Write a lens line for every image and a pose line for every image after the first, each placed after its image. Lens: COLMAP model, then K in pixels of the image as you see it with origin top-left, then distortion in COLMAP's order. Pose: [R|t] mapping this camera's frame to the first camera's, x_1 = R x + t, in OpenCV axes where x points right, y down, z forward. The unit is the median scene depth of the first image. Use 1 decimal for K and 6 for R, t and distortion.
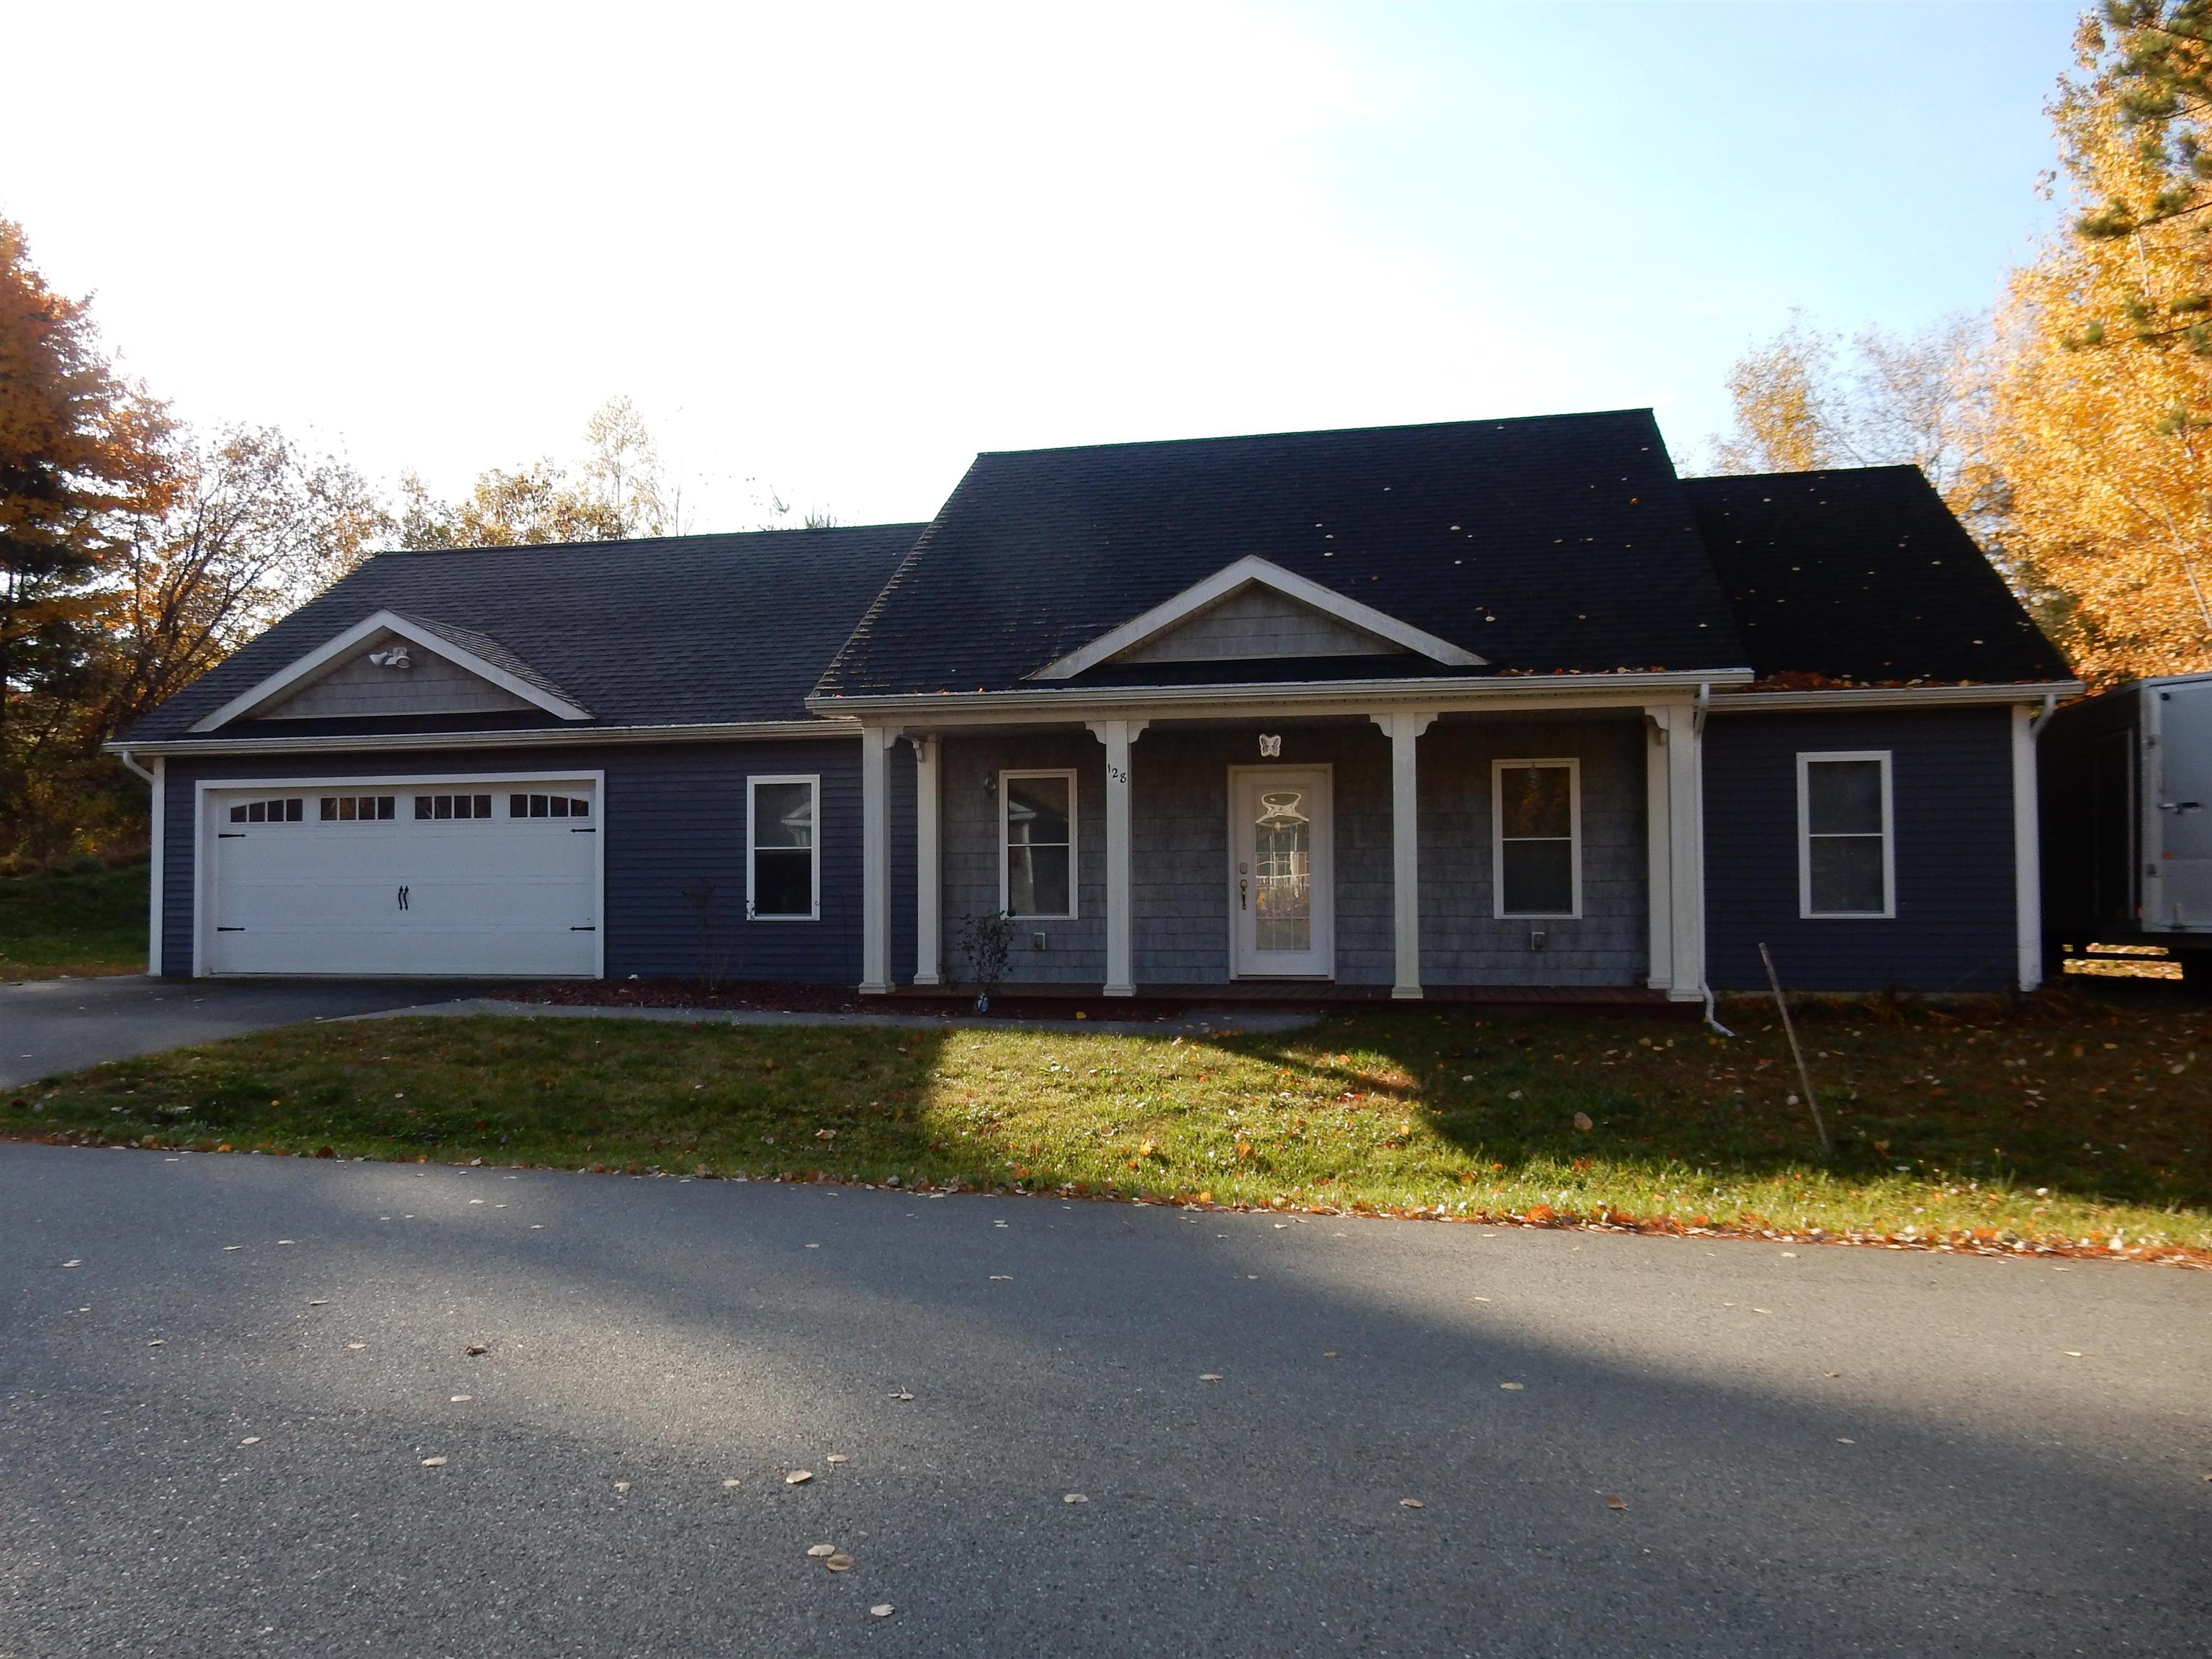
lens RADIAL K [[1652.5, 0, 1135.2], [0, 1652.5, 832.7], [0, 0, 1]] dist [0.006189, 0.001059]
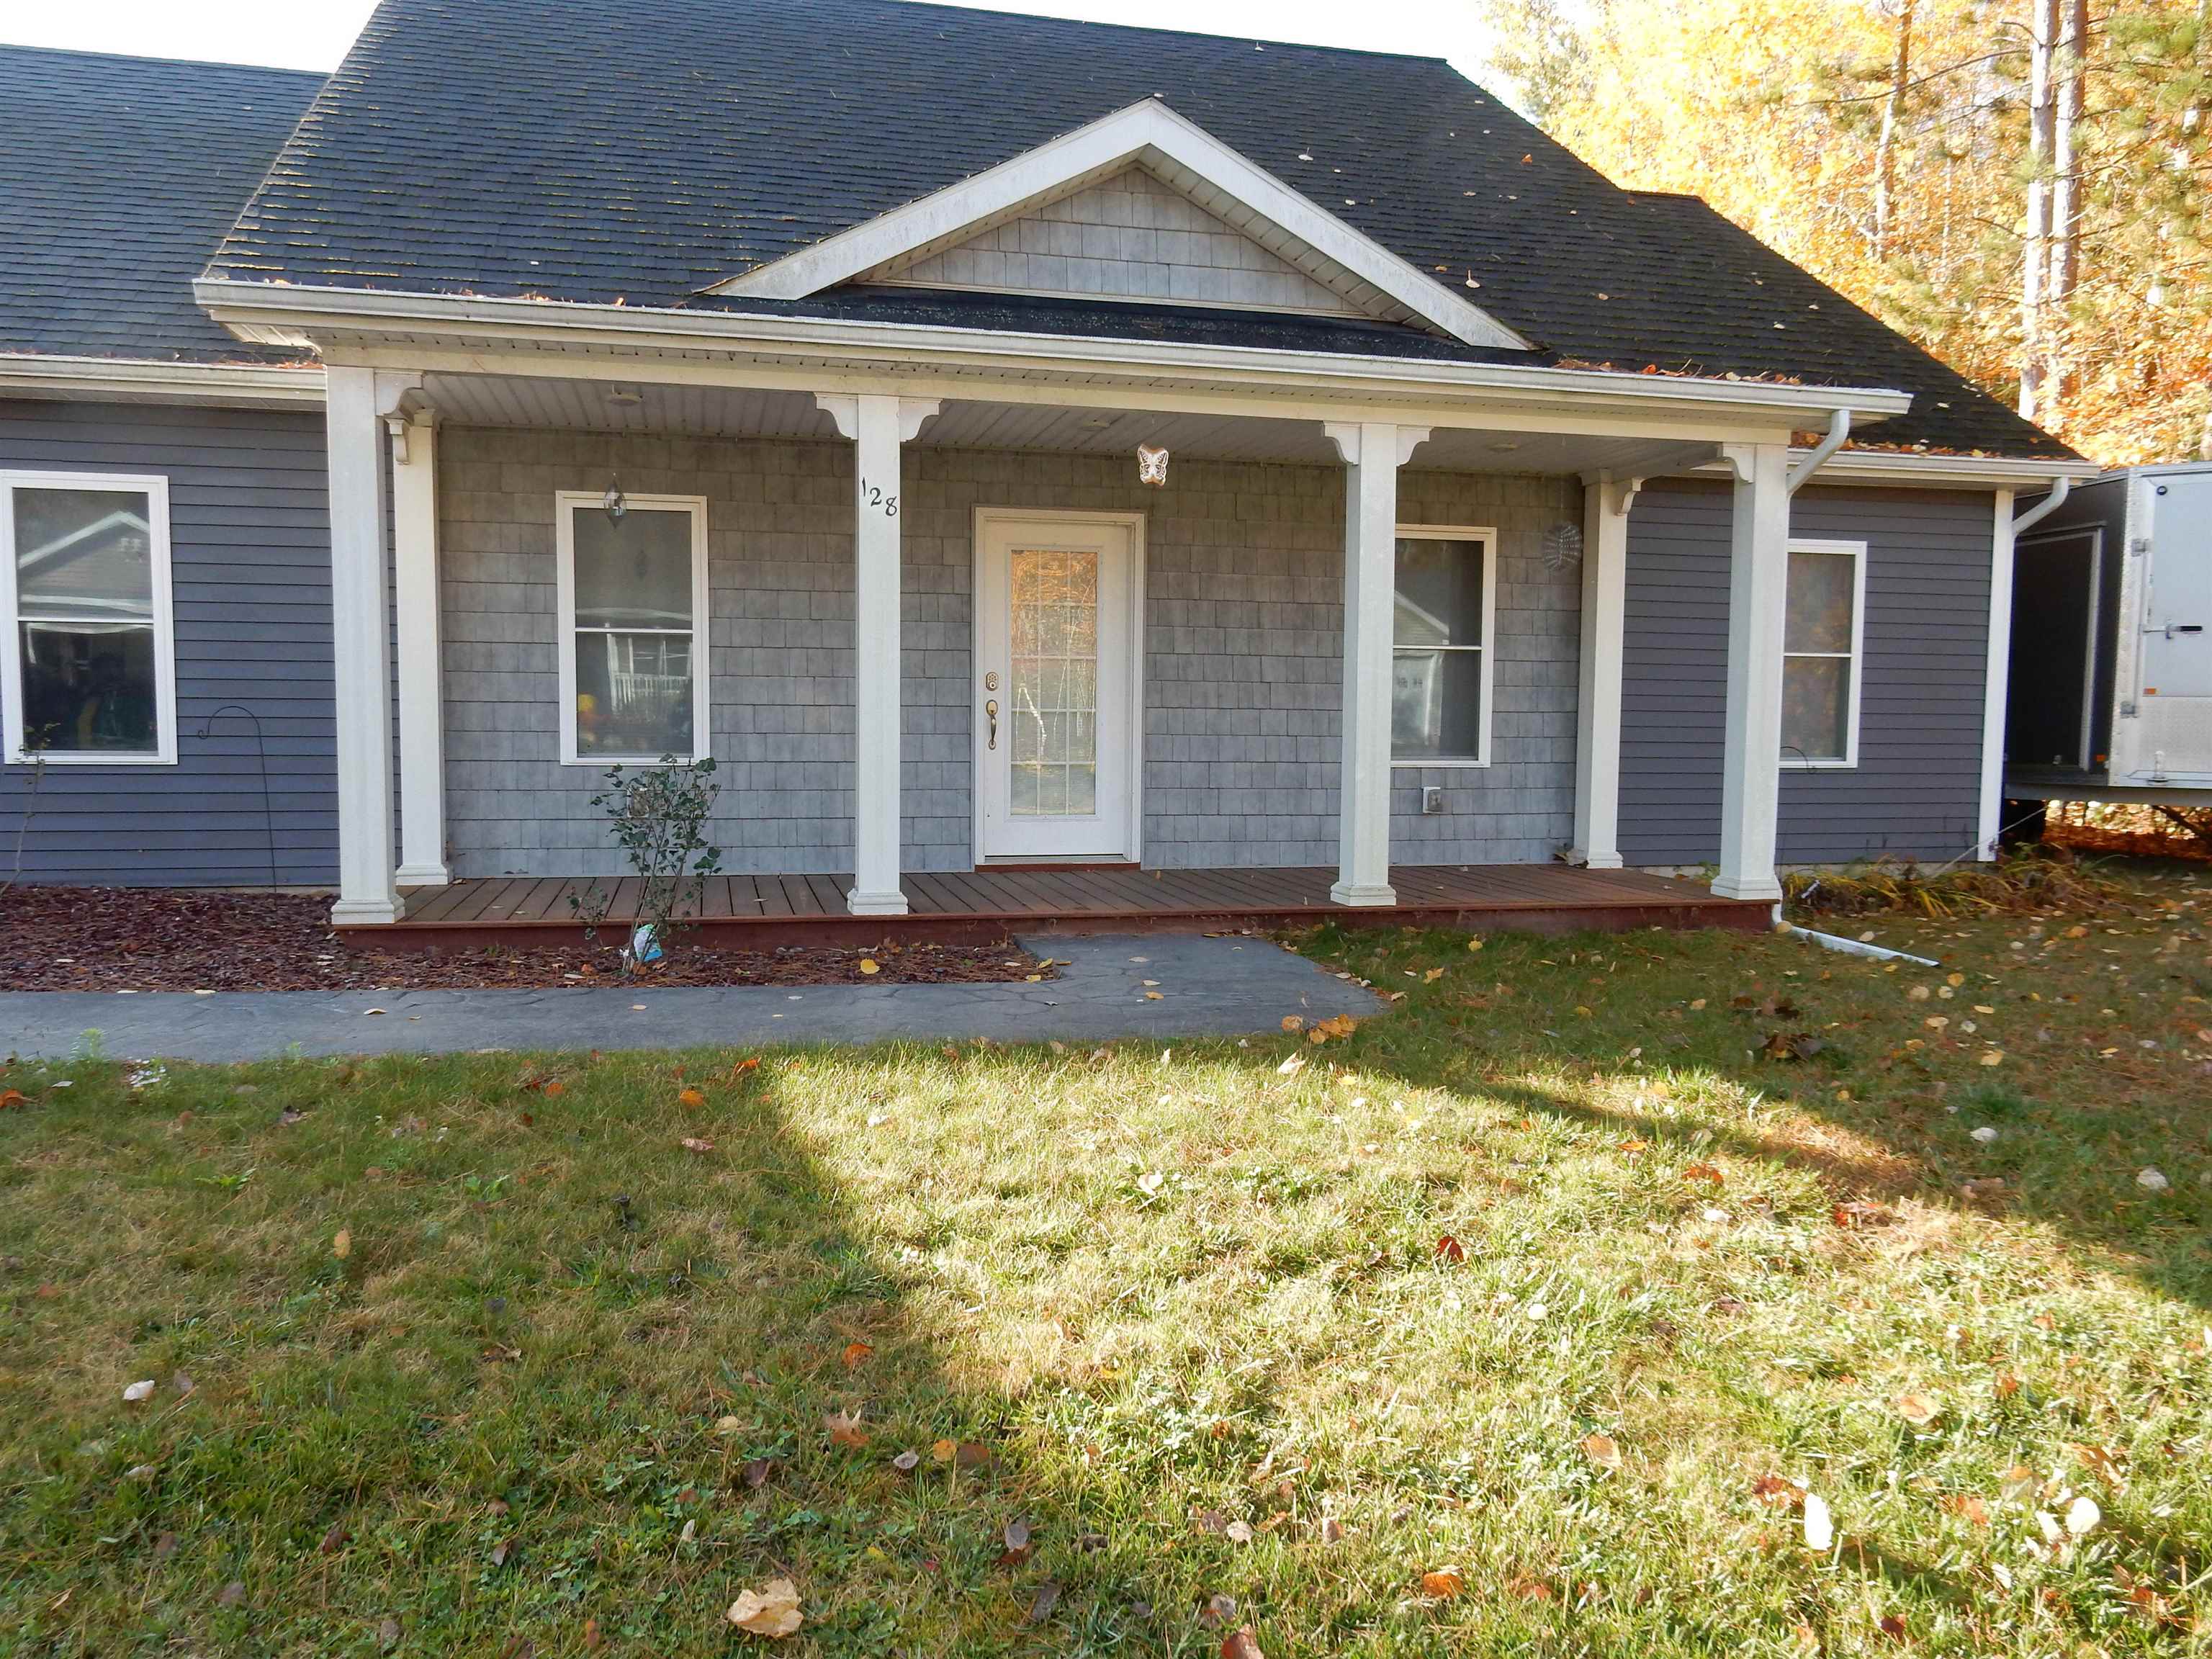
lens RADIAL K [[1643.0, 0, 1123.3], [0, 1643.0, 829.2], [0, 0, 1]] dist [0.003335, -0.006464]
pose [[0.906405, -0.016328, 0.422094, -0.159591], [-0.031362, 0.993893, 0.105793, 0.011208], [-0.421243, -0.109129, 0.900358, 0.471225]]
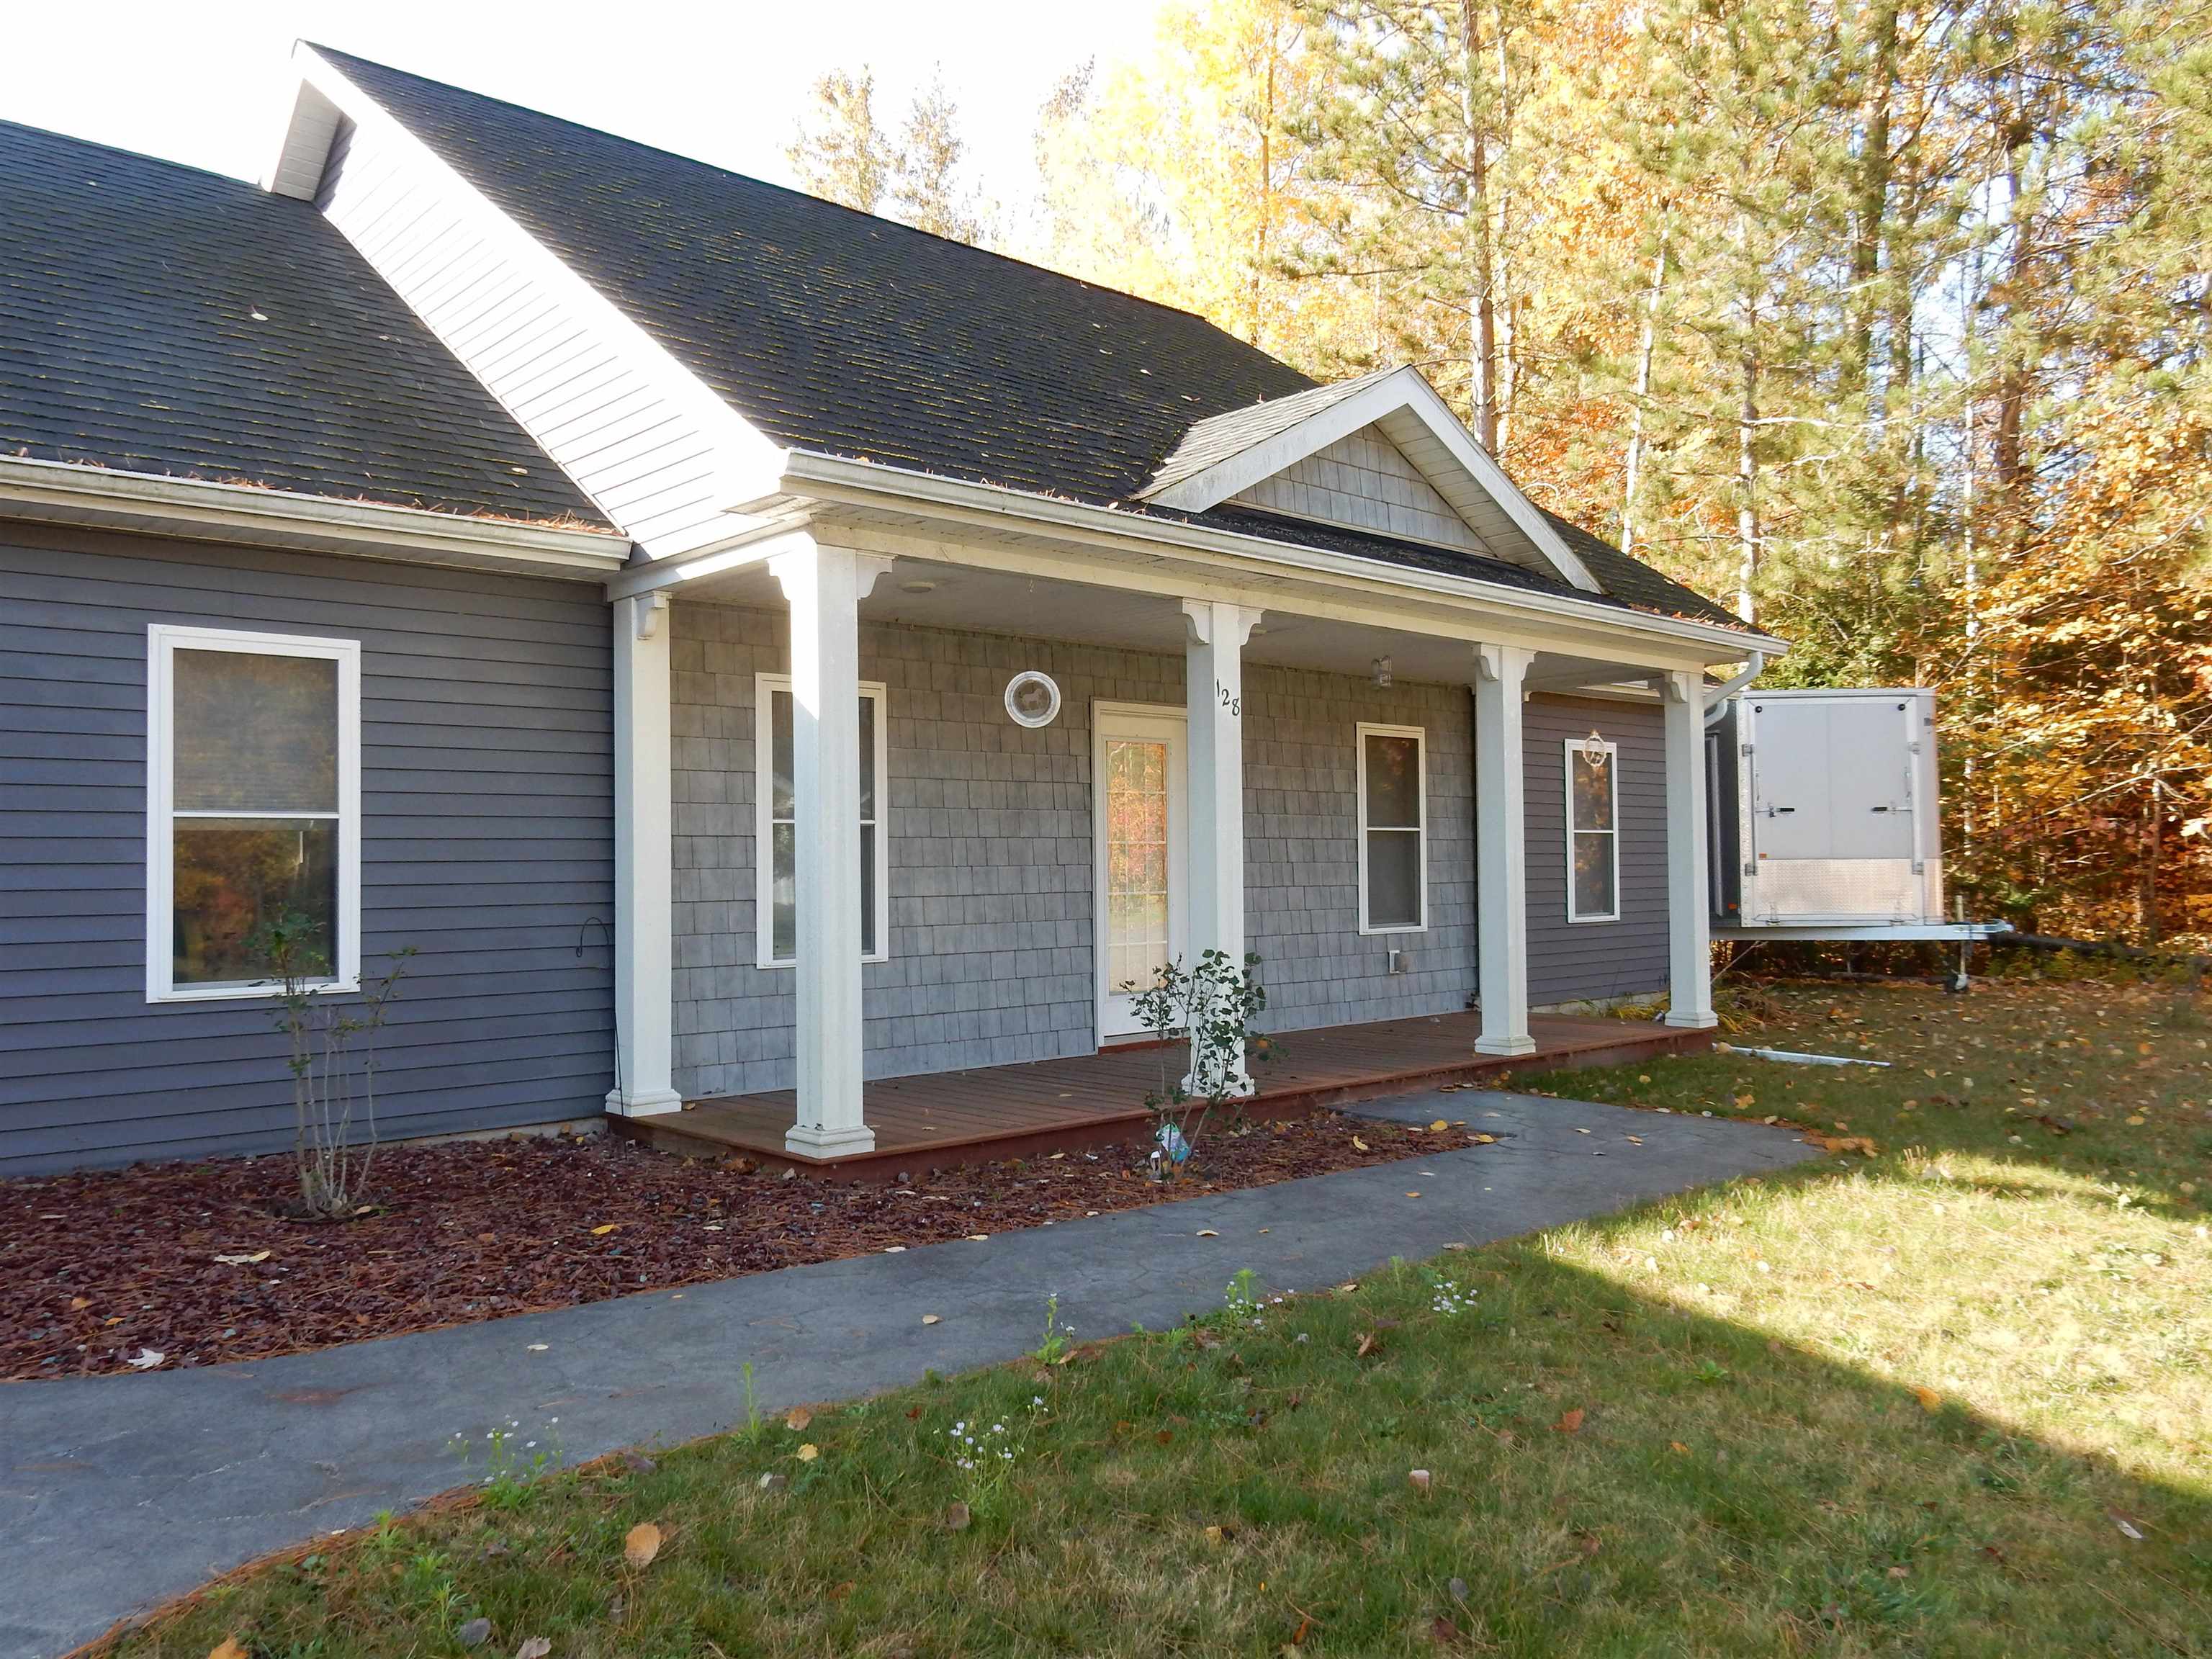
lens RADIAL K [[1626.3, 0, 1138.6], [0, 1626.3, 831.4], [0, 0, 1]] dist [-0.006015, 0.001490]
pose [[0.588407, 0.017744, 0.808370, -0.461080], [-0.020596, 0.999764, -0.006954, 0.013272], [-0.808303, -0.012557, 0.588633, 0.682825]]
